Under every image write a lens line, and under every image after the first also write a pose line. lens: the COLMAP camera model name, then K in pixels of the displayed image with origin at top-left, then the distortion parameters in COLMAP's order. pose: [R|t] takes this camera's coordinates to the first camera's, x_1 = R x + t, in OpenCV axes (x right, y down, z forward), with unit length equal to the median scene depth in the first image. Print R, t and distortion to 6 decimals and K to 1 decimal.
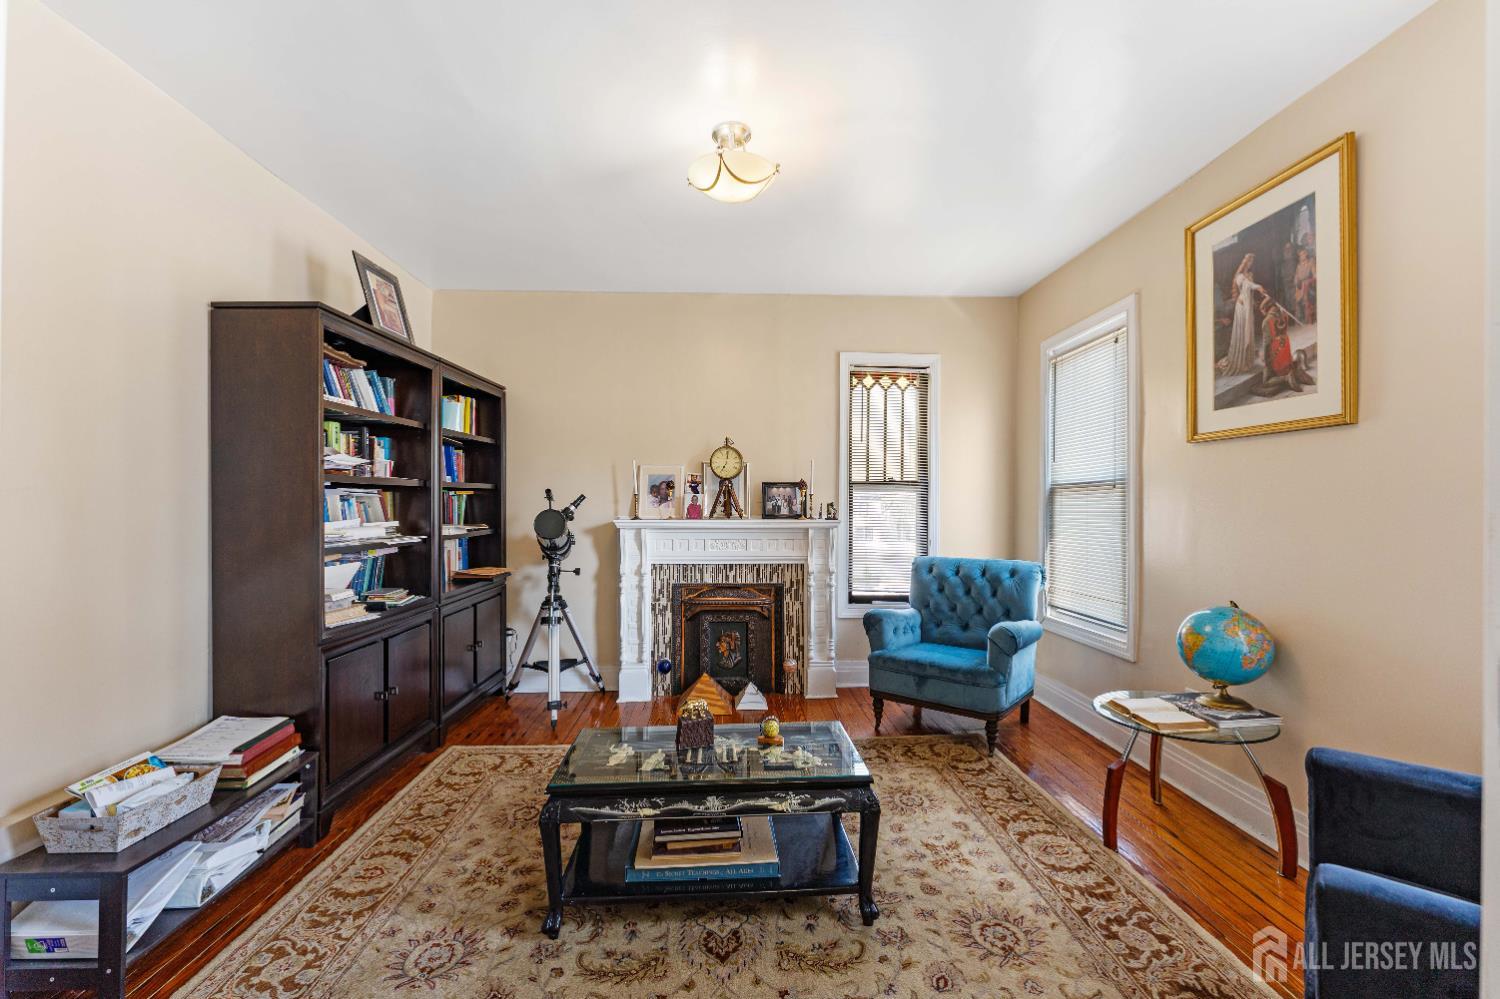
lens RADIAL K [[615.6, 0, 748.4], [0, 615.6, 507.9], [0, 0, 1]] dist [-0.001388, 0.000990]
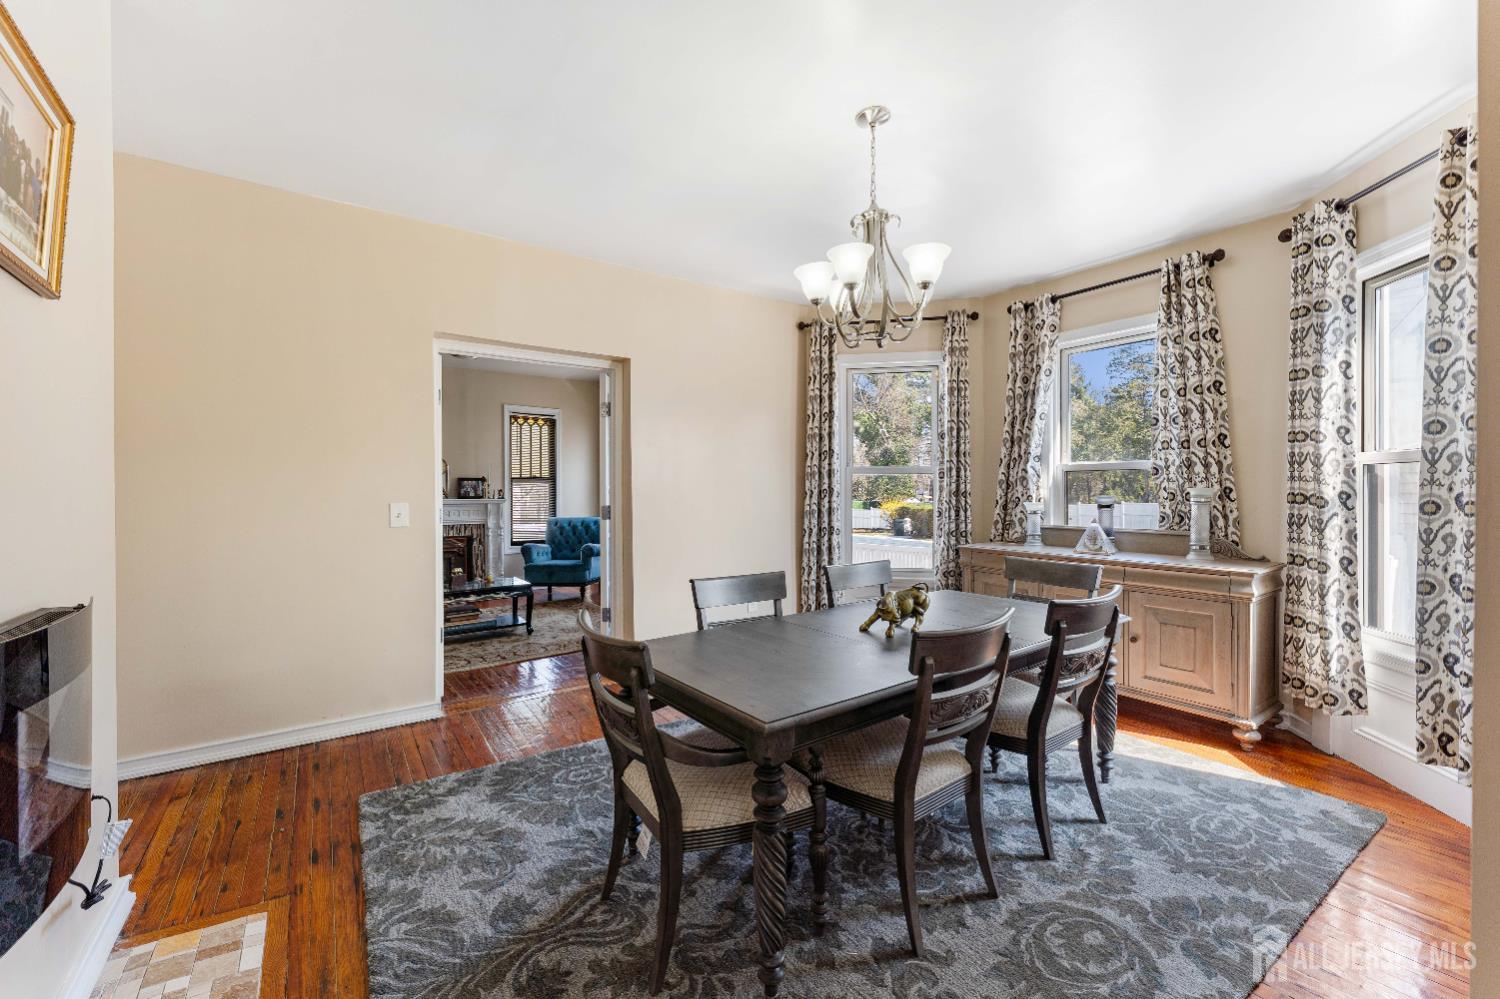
lens RADIAL K [[615.6, 0, 745.6], [0, 615.6, 499.1], [0, 0, 1]] dist [-0.001388, 0.000990]
pose [[0.845356, -0.013005, 0.534045, -0.220833], [0.006291, 0.999877, 0.014389, -0.001394], [-0.534167, -0.008804, 0.845333, -0.903699]]
